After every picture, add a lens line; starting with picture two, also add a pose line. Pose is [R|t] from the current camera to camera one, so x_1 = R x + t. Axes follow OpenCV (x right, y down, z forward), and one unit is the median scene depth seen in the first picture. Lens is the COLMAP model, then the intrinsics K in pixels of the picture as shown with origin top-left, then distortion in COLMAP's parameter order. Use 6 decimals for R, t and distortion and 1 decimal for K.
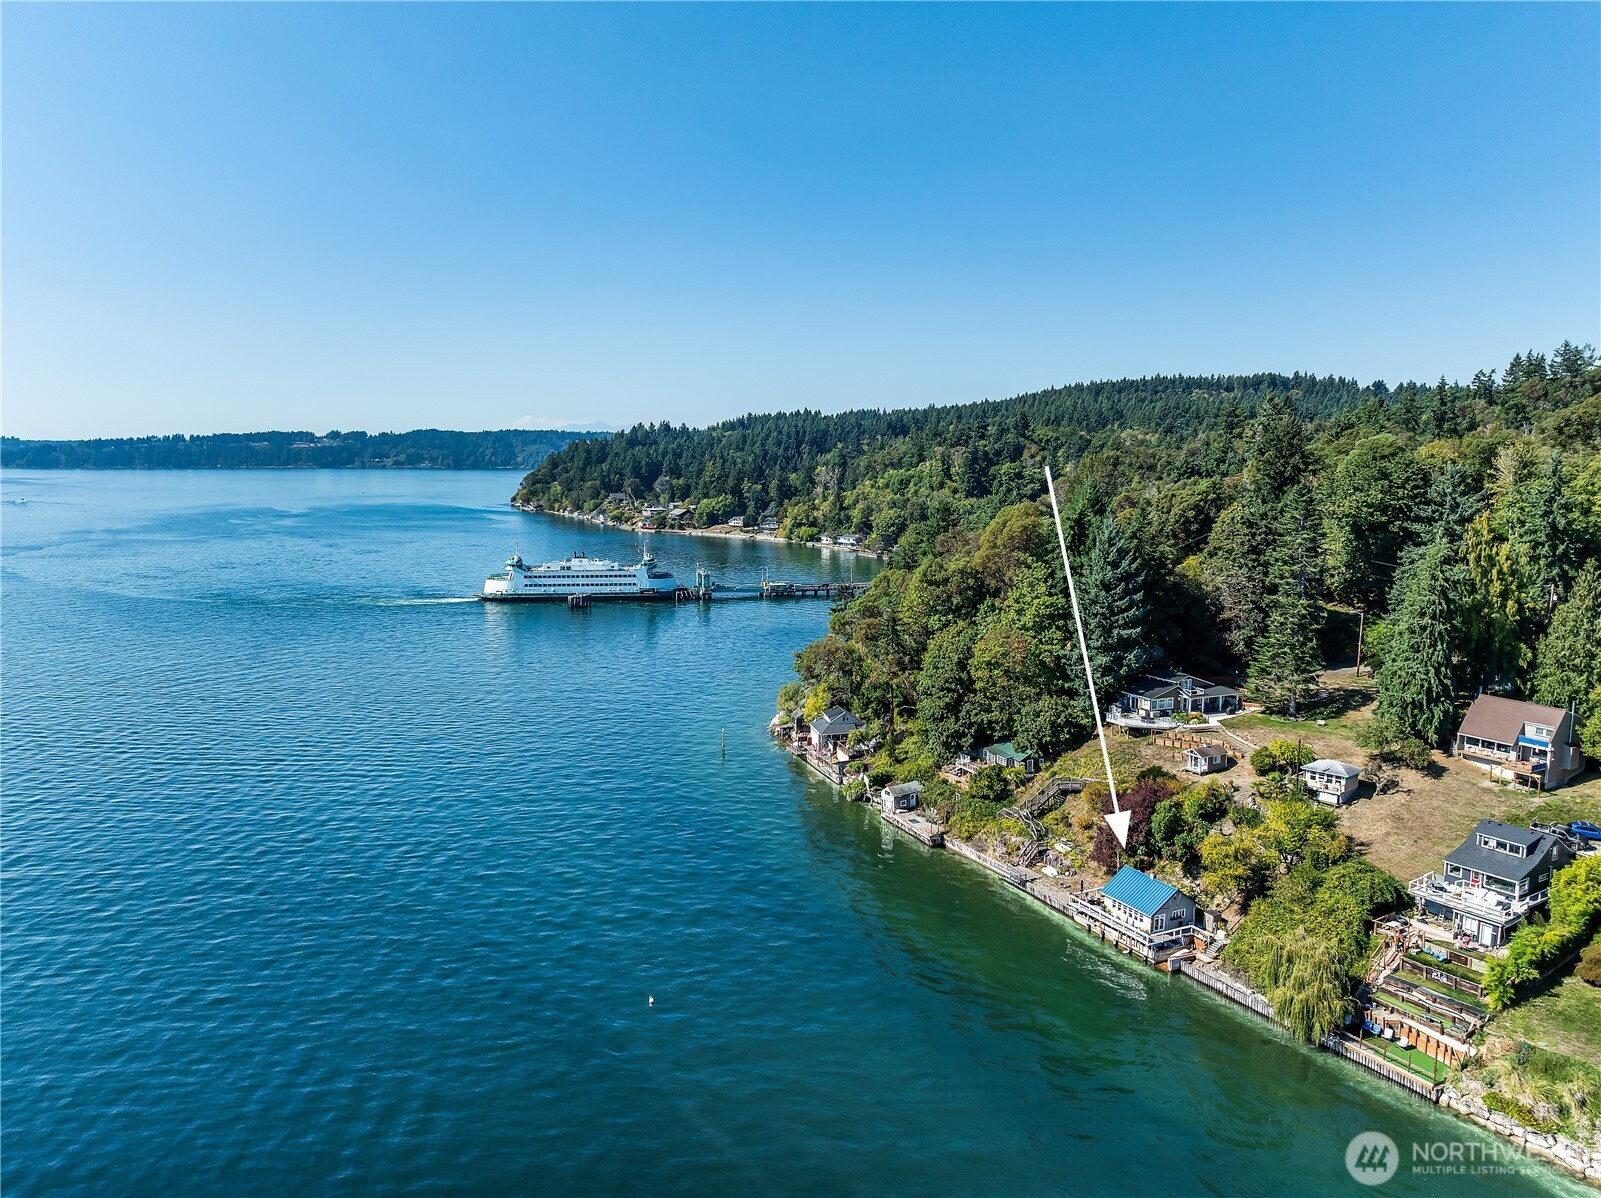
lens RADIAL K [[1232.4, 0, 800.5], [0, 1232.4, 599.0], [0, 0, 1]] dist [0.004037, 0.001860]
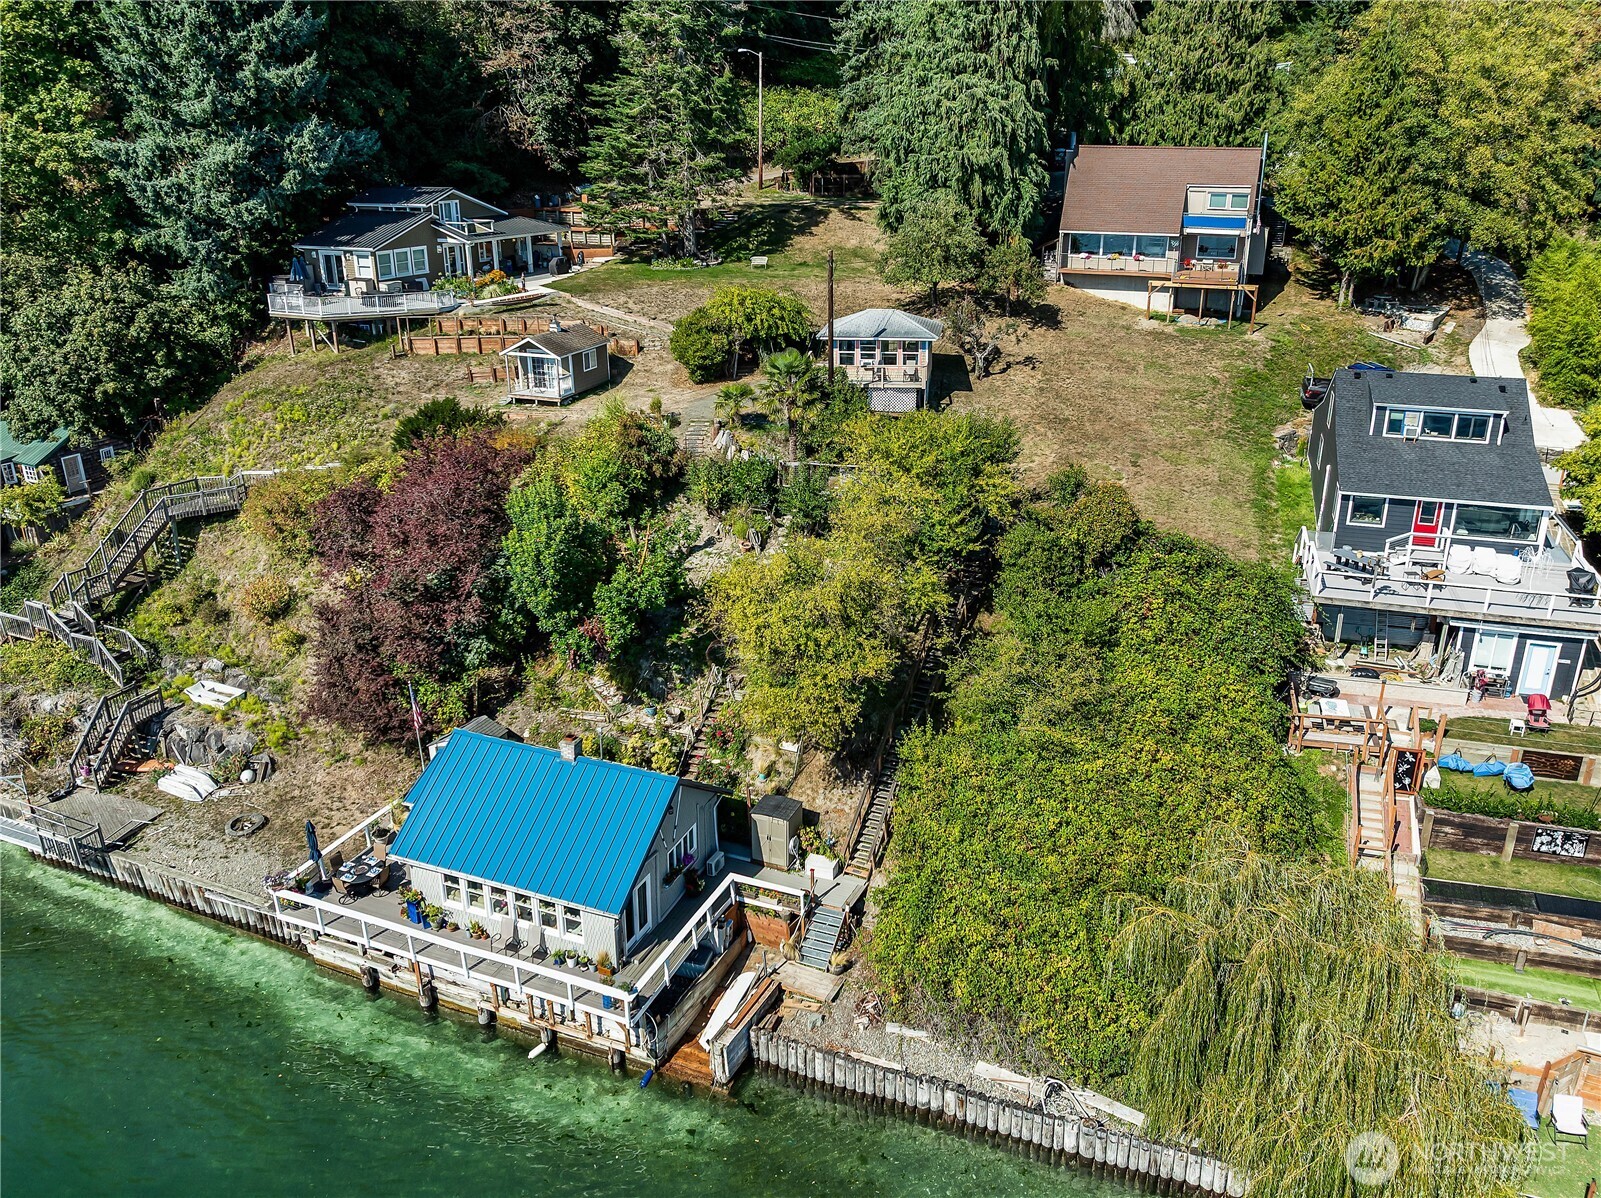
lens RADIAL K [[1128.5, 0, 800.5], [0, 1128.5, 599.0], [0, 0, 1]] dist [-0.043026, 0.004643]
pose [[0.758283, -0.240056, 0.606119, 0.157388], [0.086558, 0.958578, 0.271361, 0.112254], [-0.646154, -0.153304, 0.747652, 0.684919]]
